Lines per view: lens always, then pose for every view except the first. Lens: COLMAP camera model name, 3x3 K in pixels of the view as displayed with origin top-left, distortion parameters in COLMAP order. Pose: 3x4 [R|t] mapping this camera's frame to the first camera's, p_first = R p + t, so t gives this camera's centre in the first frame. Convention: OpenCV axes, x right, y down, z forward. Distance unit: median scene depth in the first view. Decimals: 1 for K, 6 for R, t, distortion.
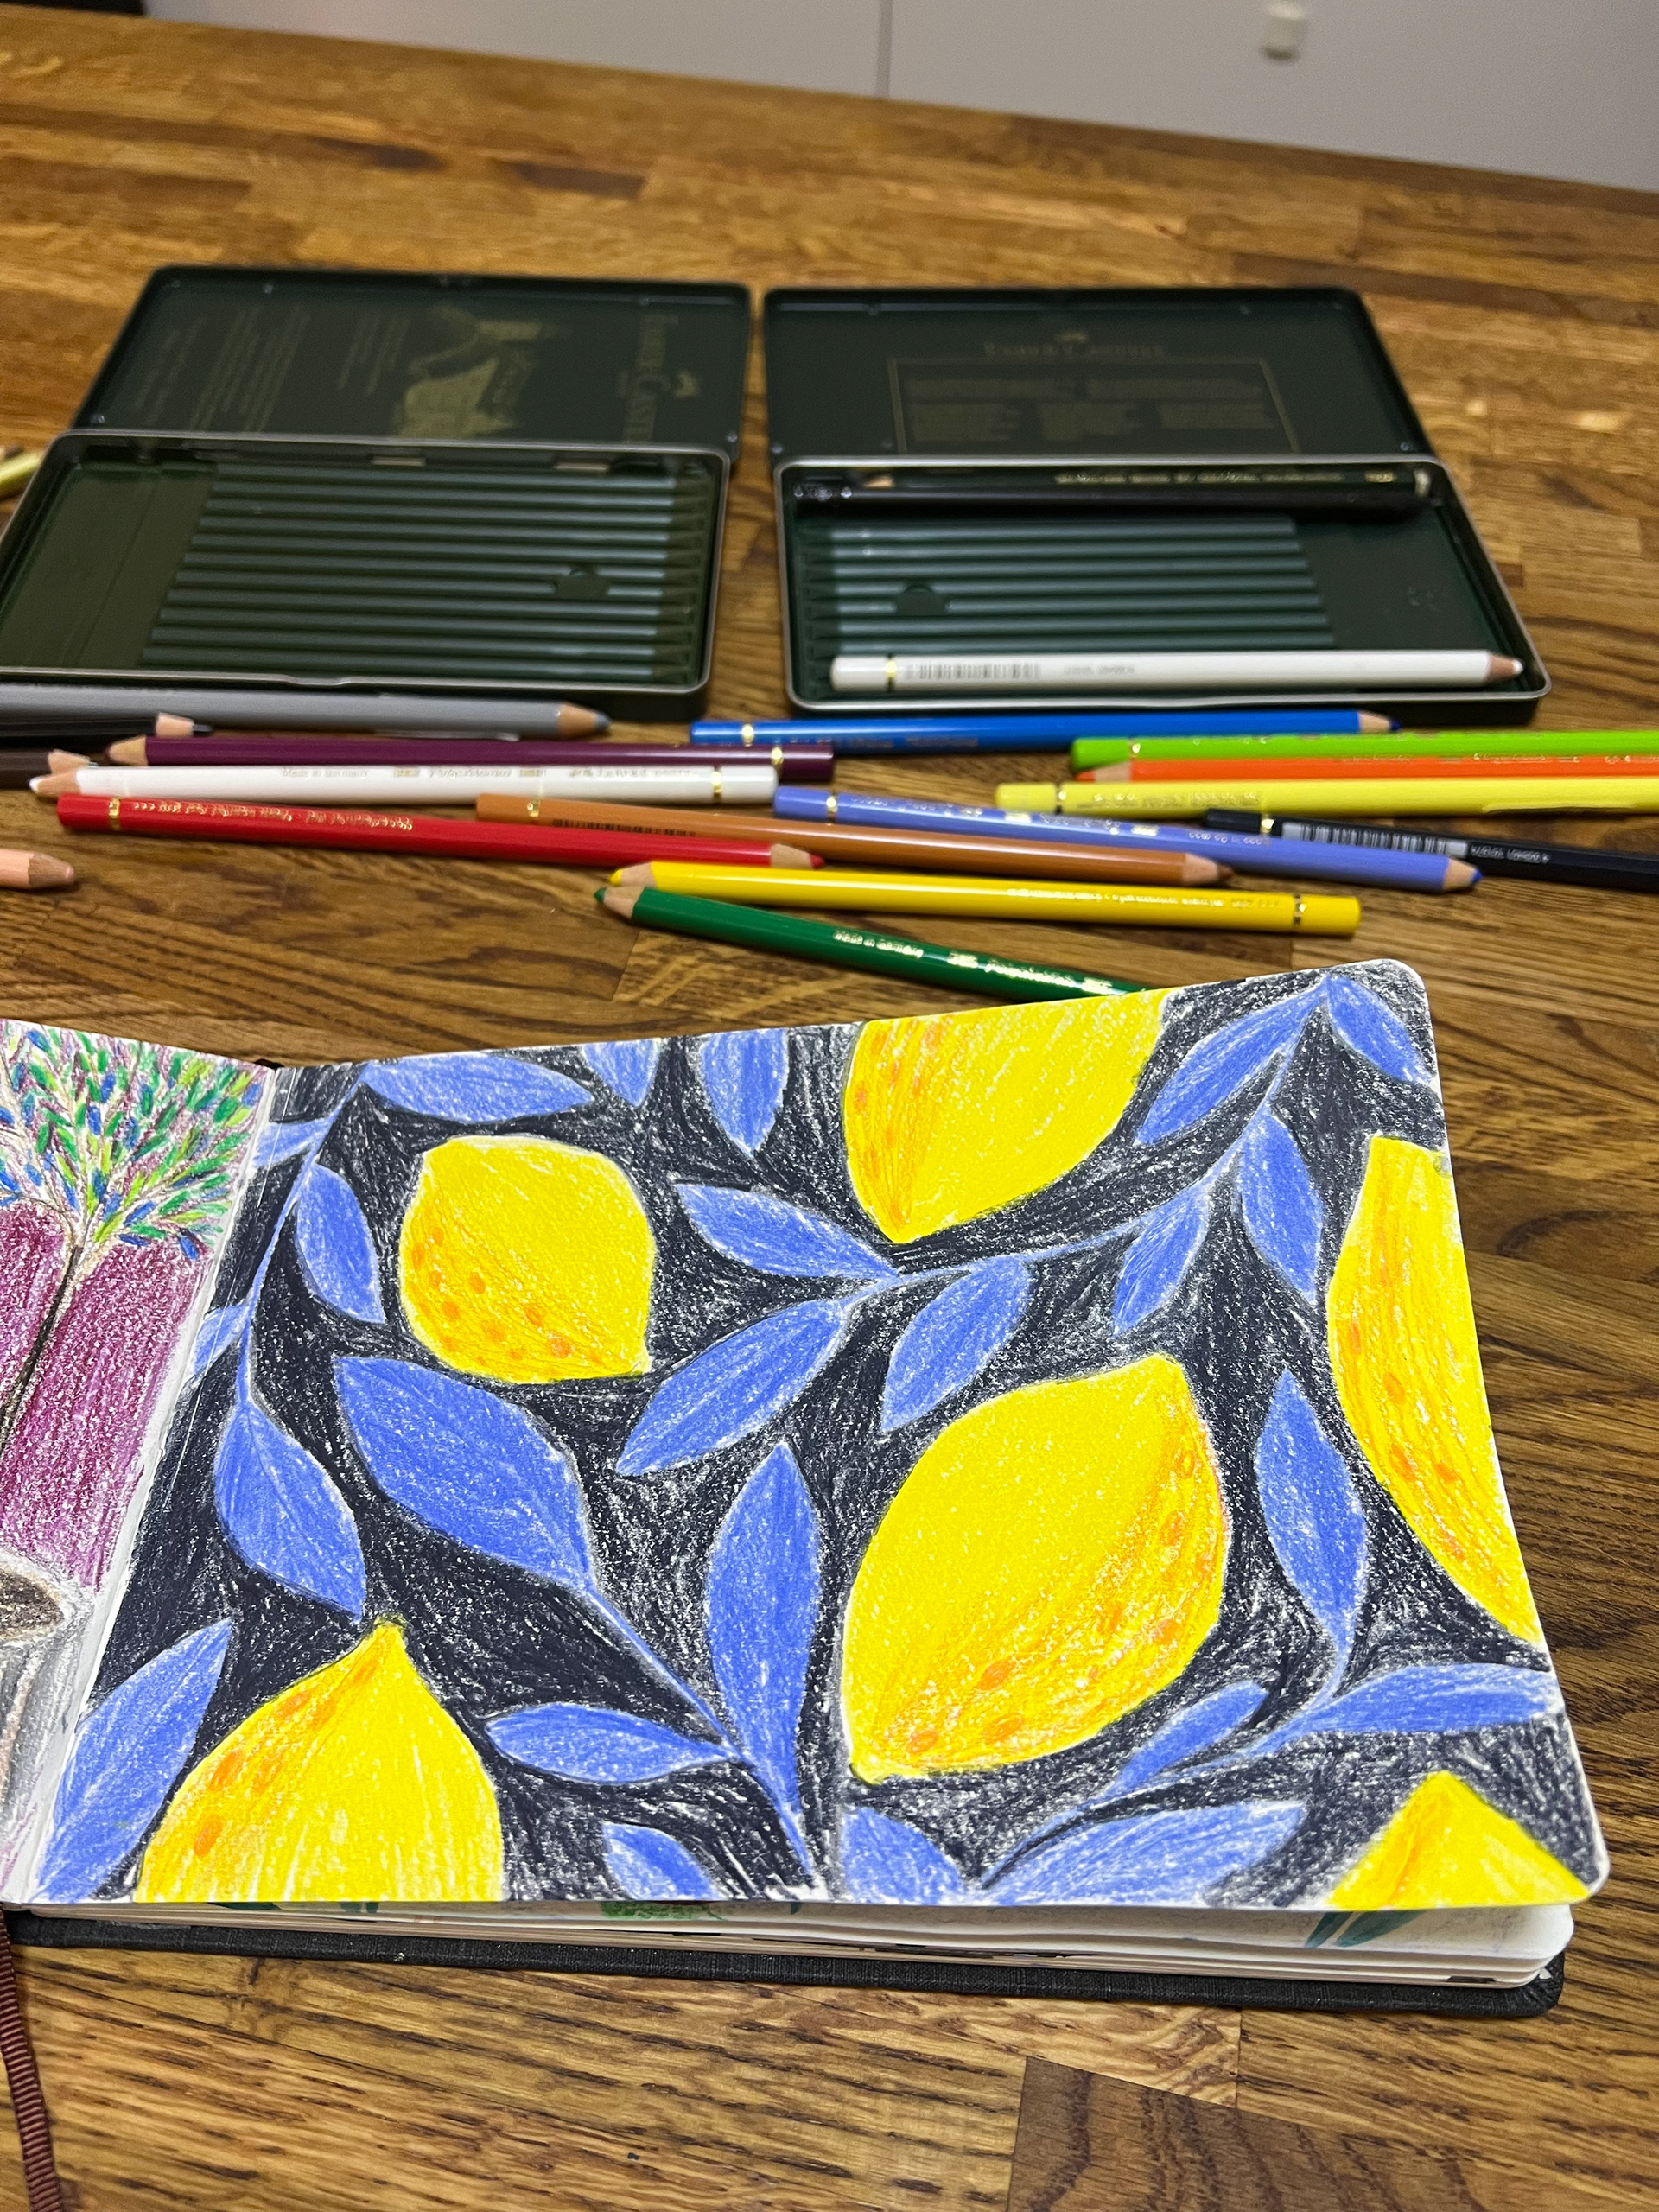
lens RADIAL K [[1703.4, 0, 830.3], [0, 1703.4, 1114.4], [0, 0, 1]] dist [0.013226, -0.018085]
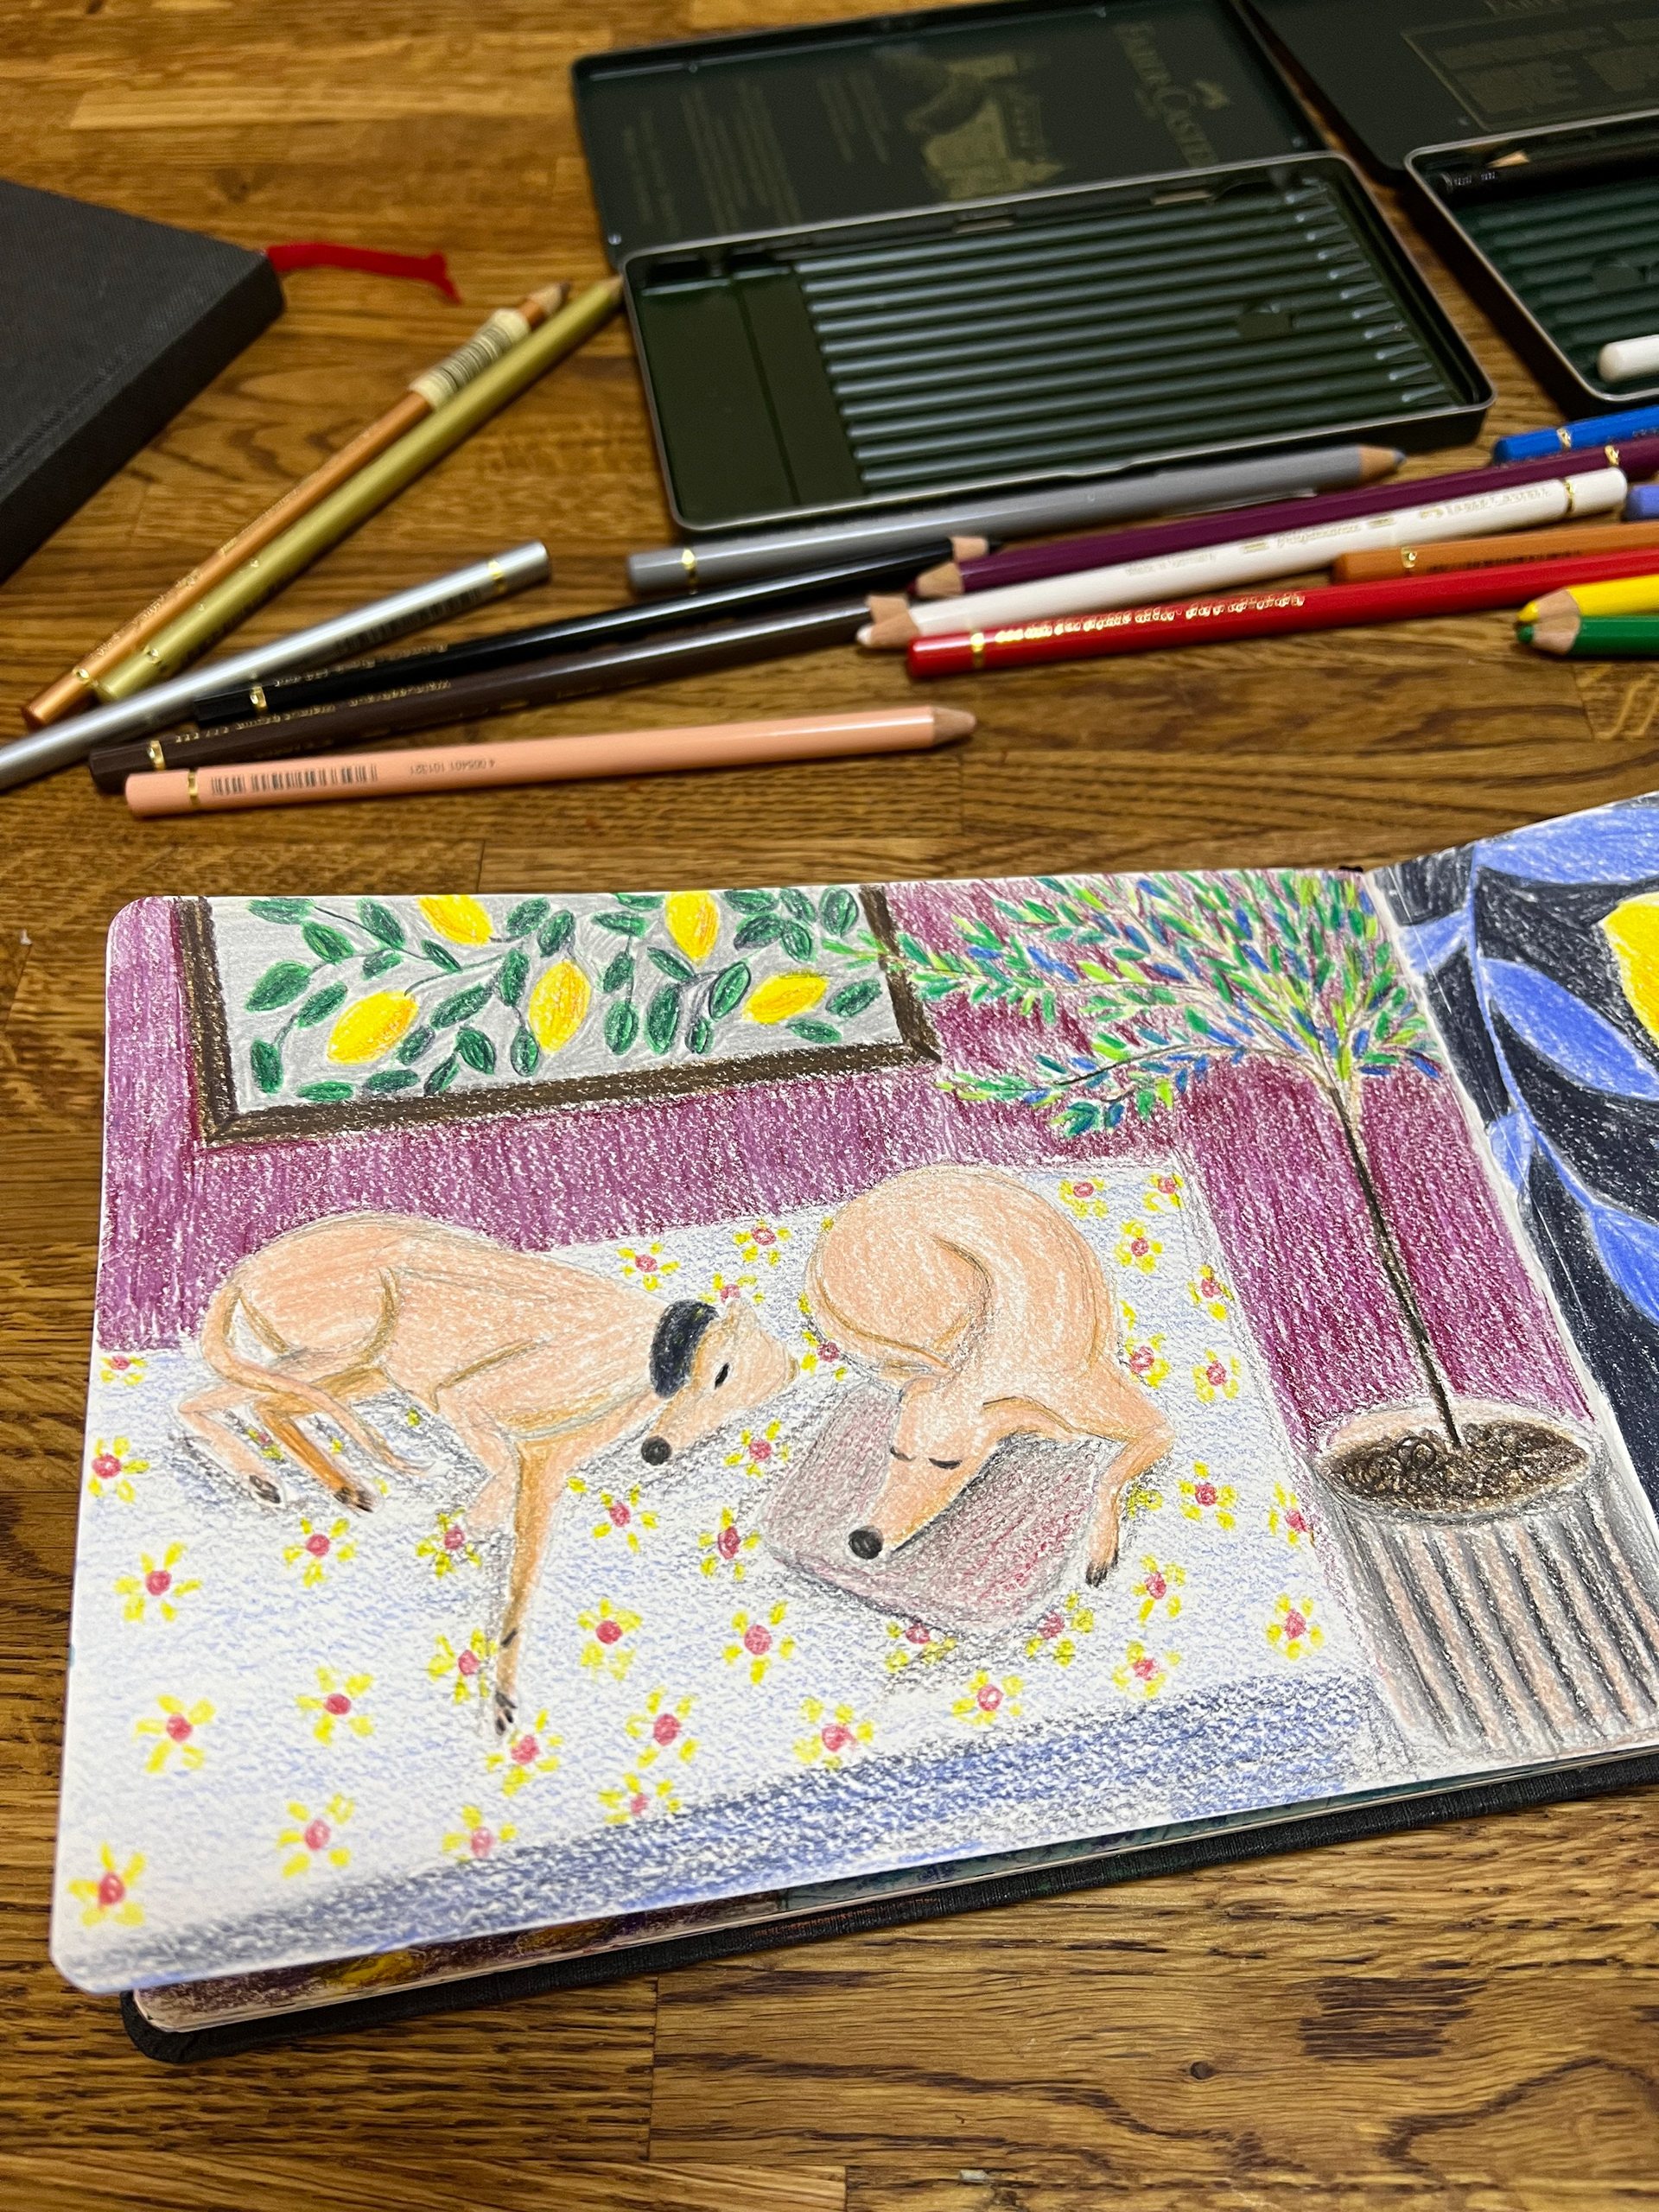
lens RADIAL K [[1703.4, 0, 826.9], [0, 1703.4, 1097.7], [0, 0, 1]] dist [0.013226, -0.018085]
pose [[0.976132, -0.206432, 0.067473, -0.737304], [0.198465, 0.974042, 0.108873, -0.070102], [-0.088196, -0.092883, 0.991763, 0.097025]]
